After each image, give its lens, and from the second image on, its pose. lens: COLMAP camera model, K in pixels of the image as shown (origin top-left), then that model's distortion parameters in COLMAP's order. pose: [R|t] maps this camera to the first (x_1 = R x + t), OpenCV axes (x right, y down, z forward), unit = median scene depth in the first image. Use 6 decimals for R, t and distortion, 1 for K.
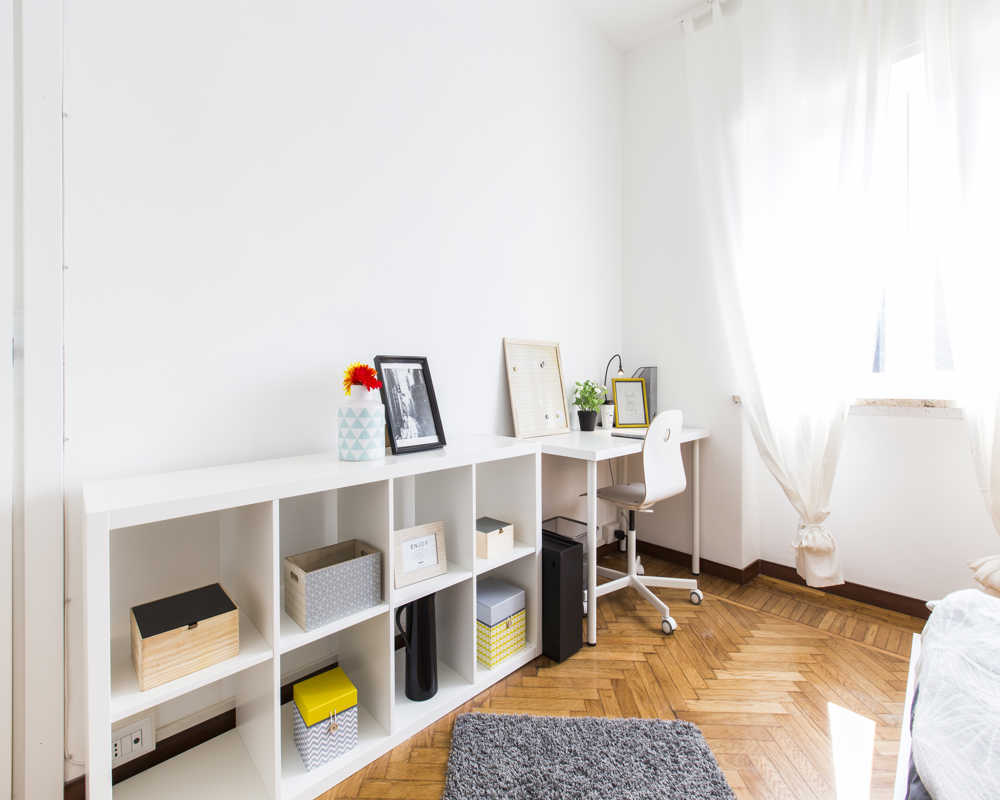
lens RADIAL K [[460.0, 0, 495.9], [0, 460.0, 378.6], [0, 0, 1]] dist [-0.002217, -0.000526]
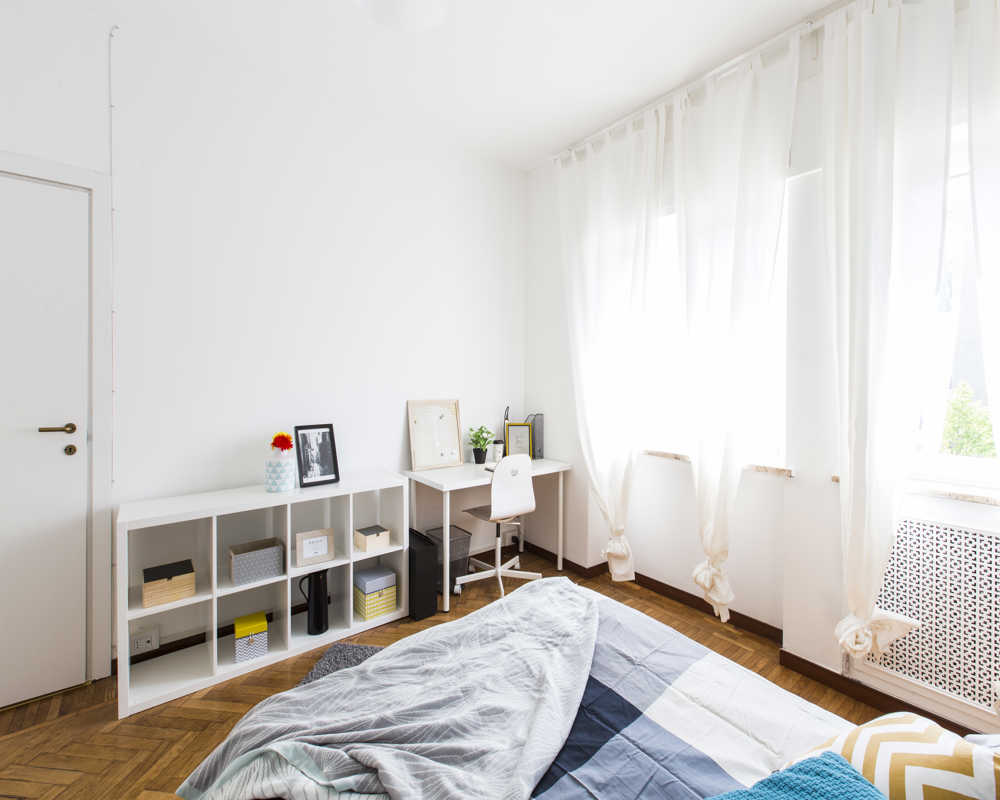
lens RADIAL K [[451.2, 0, 505.5], [0, 451.2, 382.6], [0, 0, 1]] dist [-0.000808, 0.000131]
pose [[0.997034, 0.007122, -0.076628, 0.586849], [-0.006824, 0.999968, 0.004157, -0.208437], [0.076655, -0.003622, 0.997051, -0.525765]]
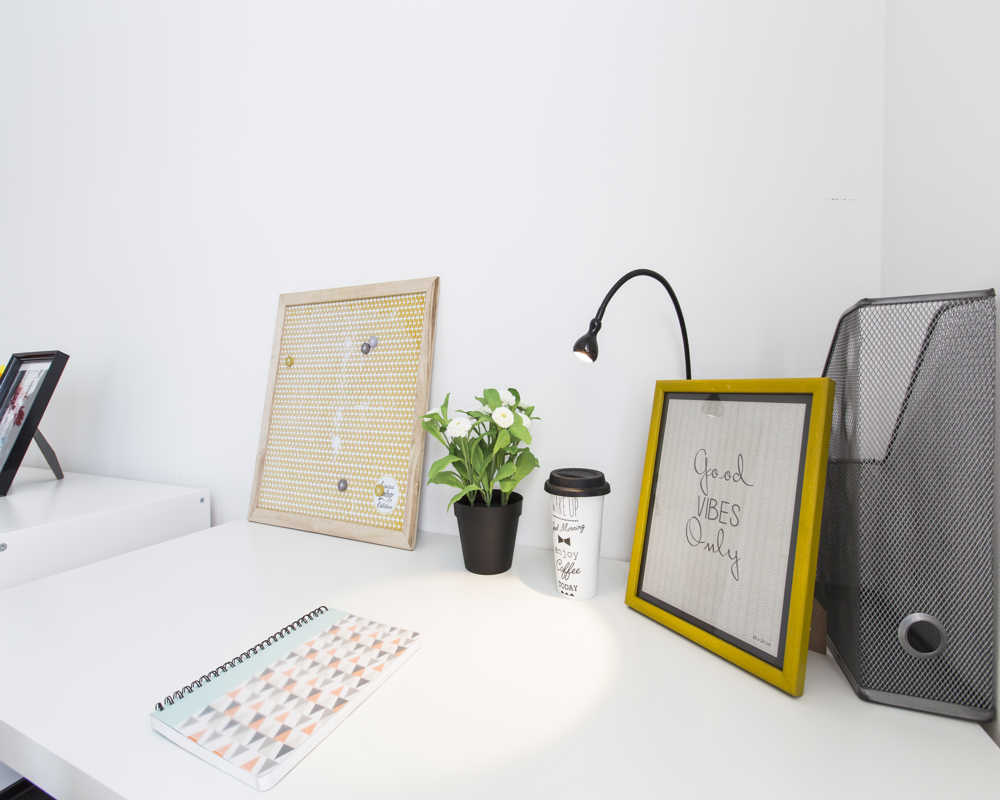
lens RADIAL K [[451.2, 0, 505.5], [0, 451.2, 382.6], [0, 0, 1]] dist [-0.000808, 0.000131]
pose [[0.395850, 0.010974, -0.918249, 0.713016], [0.009230, 0.999831, 0.015928, -0.007593], [0.918269, -0.014780, 0.395682, 1.401835]]
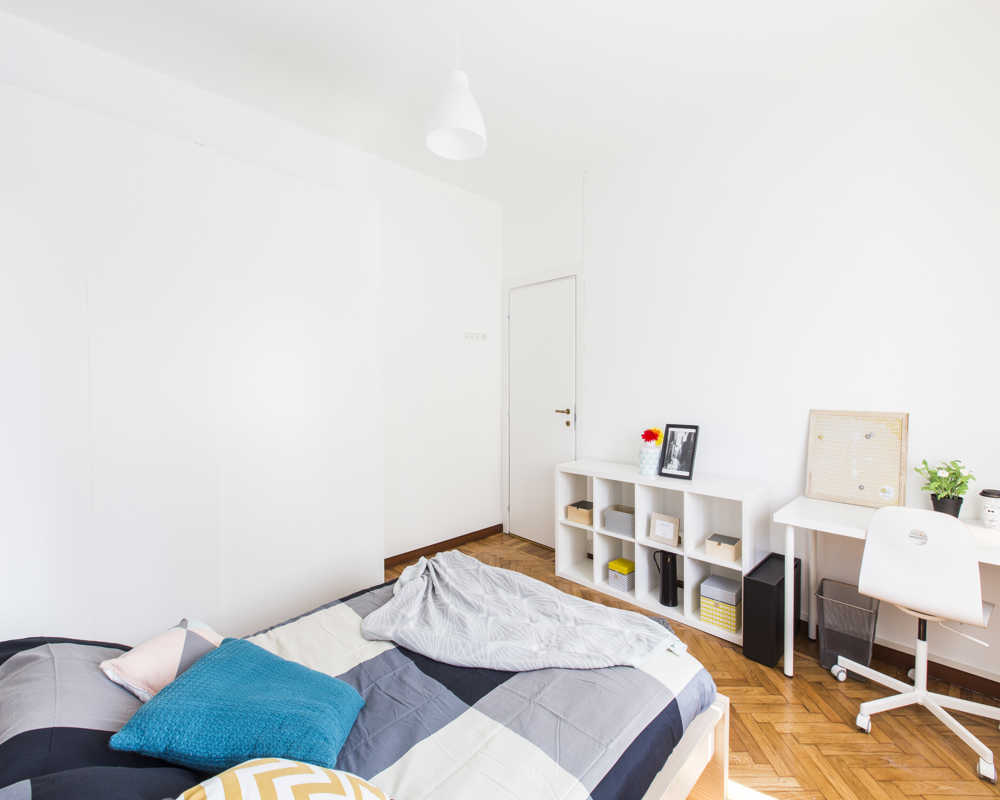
lens RADIAL K [[448.2, 0, 517.7], [0, 448.2, 389.3], [0, 0, 1]] dist [0.002091, 0.000648]
pose [[0.041228, 0.019235, -0.998965, 1.532580], [0.003297, 0.999807, 0.019387, -0.224617], [0.999144, -0.004093, 0.041157, 0.284727]]
